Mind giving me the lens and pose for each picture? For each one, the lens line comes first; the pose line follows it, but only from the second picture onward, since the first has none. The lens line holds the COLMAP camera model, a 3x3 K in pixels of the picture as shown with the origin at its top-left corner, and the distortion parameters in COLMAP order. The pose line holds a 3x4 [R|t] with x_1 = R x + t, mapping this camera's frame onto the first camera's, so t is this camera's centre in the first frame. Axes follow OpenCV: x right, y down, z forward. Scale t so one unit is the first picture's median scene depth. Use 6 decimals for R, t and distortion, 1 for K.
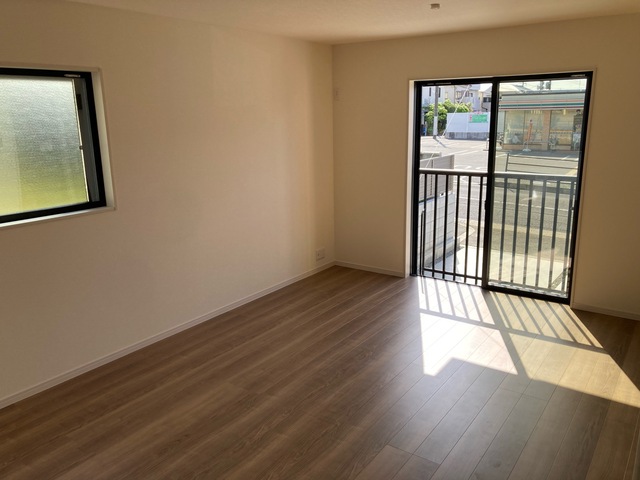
lens RADIAL K [[522.9, 0, 330.6], [0, 522.9, 234.0], [0, 0, 1]] dist [0.031041, -0.009839]
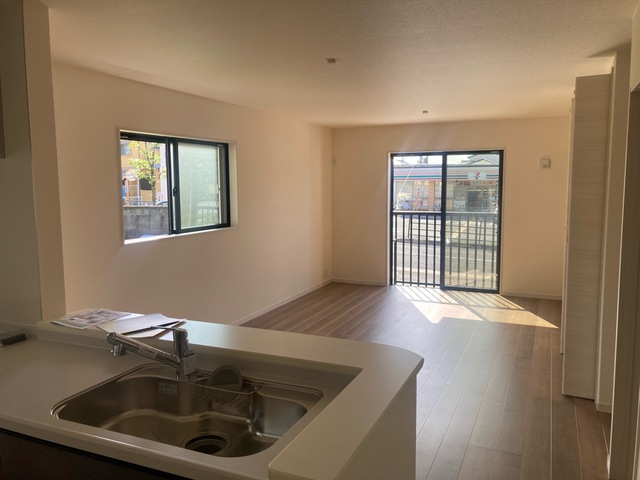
lens RADIAL K [[522.9, 0, 323.1], [0, 522.9, 234.3], [0, 0, 1]] dist [0.031041, -0.009839]
pose [[0.980532, -0.006494, 0.196251, -0.351896], [0.031578, 0.991659, -0.124960, 0.131598], [-0.193803, 0.128724, 0.972559, -0.428621]]
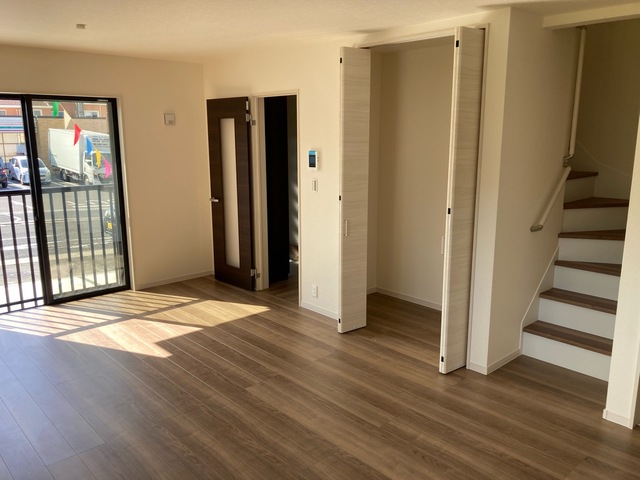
lens RADIAL K [[522.9, 0, 315.2], [0, 522.9, 238.1], [0, 0, 1]] dist [0.031041, -0.009839]
pose [[0.216901, -0.177284, 0.959961, -0.566673], [0.217474, 0.967434, 0.129527, -0.042154], [-0.951661, 0.180672, 0.248392, 0.263041]]
